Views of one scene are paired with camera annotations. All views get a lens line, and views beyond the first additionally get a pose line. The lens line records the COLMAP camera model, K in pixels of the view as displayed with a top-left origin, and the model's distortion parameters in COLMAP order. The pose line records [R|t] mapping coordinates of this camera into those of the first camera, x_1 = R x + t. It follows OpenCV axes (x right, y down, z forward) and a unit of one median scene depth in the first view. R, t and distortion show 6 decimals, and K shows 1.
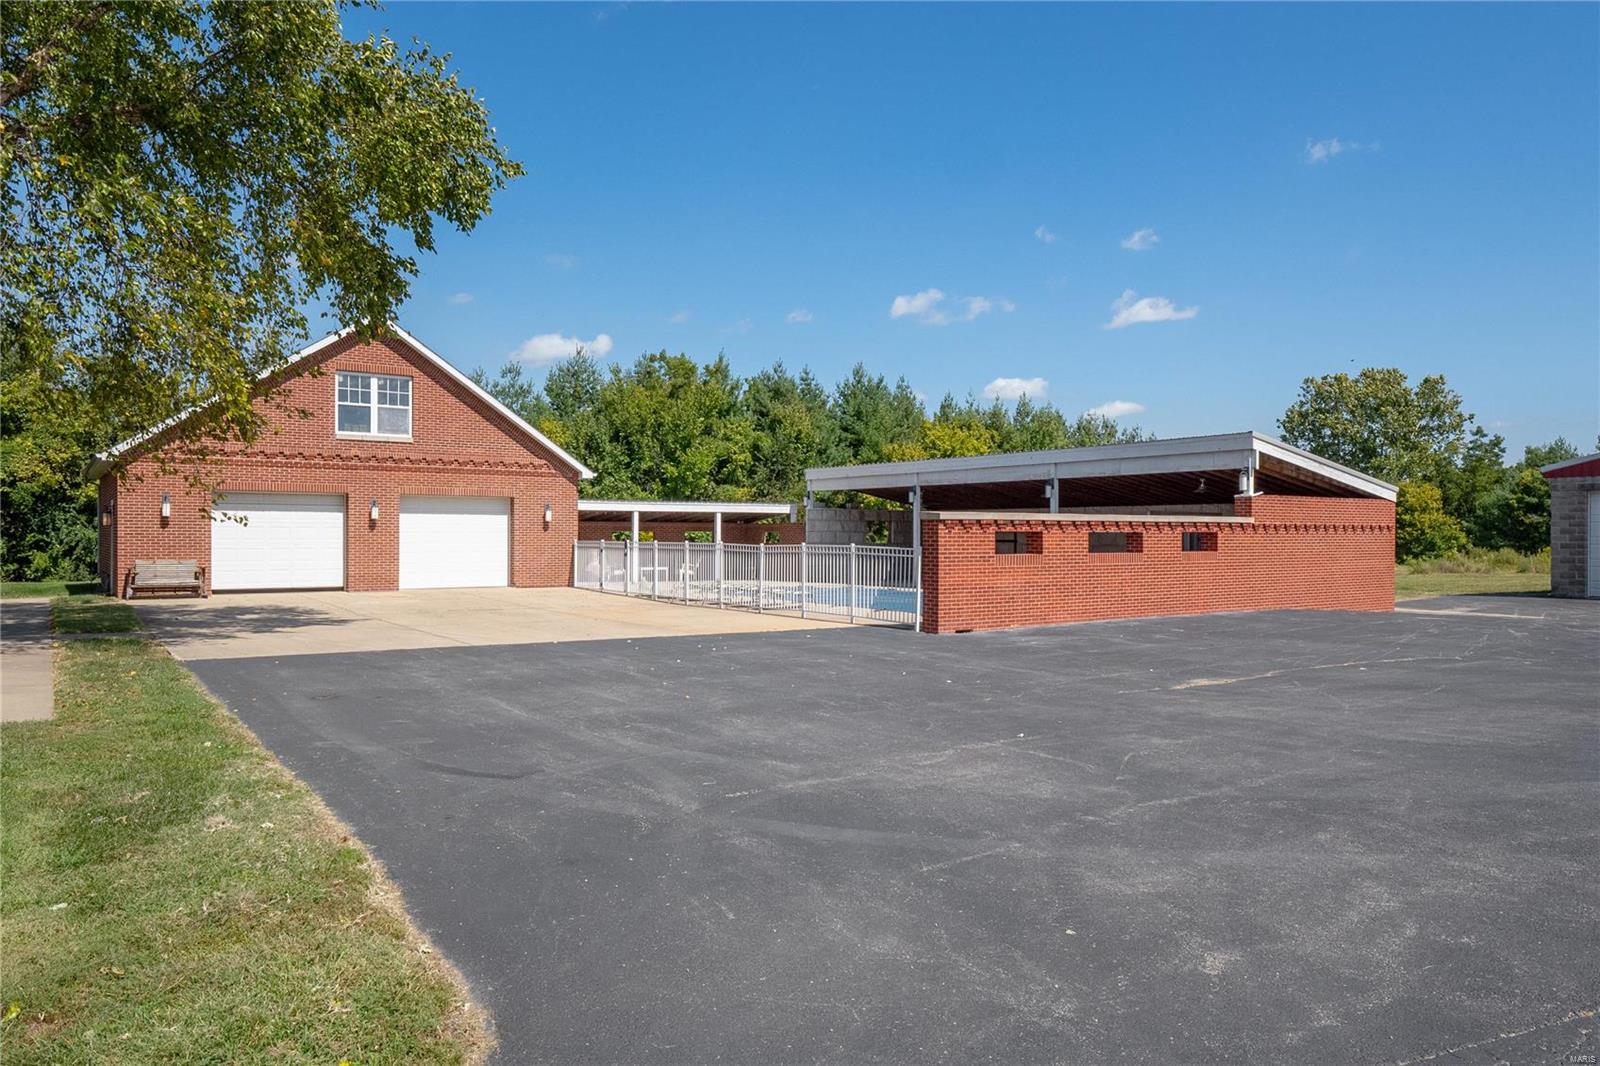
lens RADIAL K [[1057.3, 0, 800.0], [0, 1057.3, 533.0], [0, 0, 1]] dist [-0.022602, 0.005604]
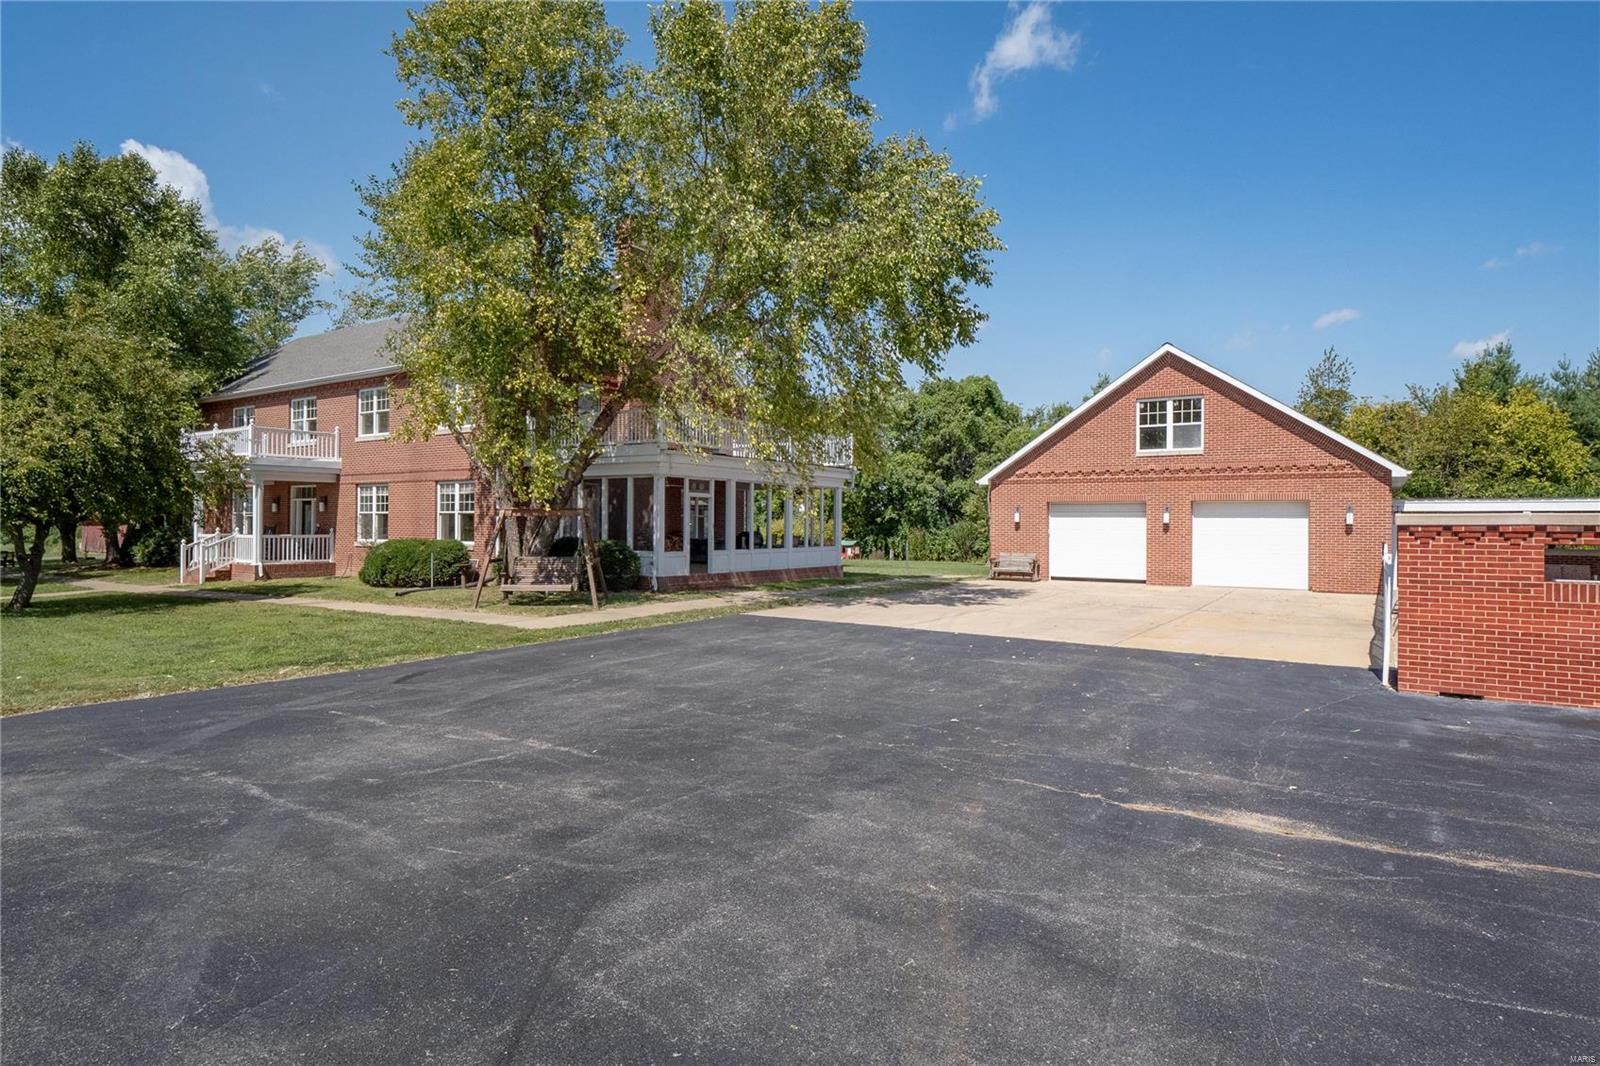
lens RADIAL K [[866.9, 0, 800.0], [0, 866.9, 533.0], [0, 0, 1]] dist [0.000494, 0.000013]
pose [[0.350593, 0.006882, -0.936503, 0.711875], [-0.004495, 0.999974, 0.005666, -0.012598], [0.936517, 0.002223, 0.350615, 0.595503]]
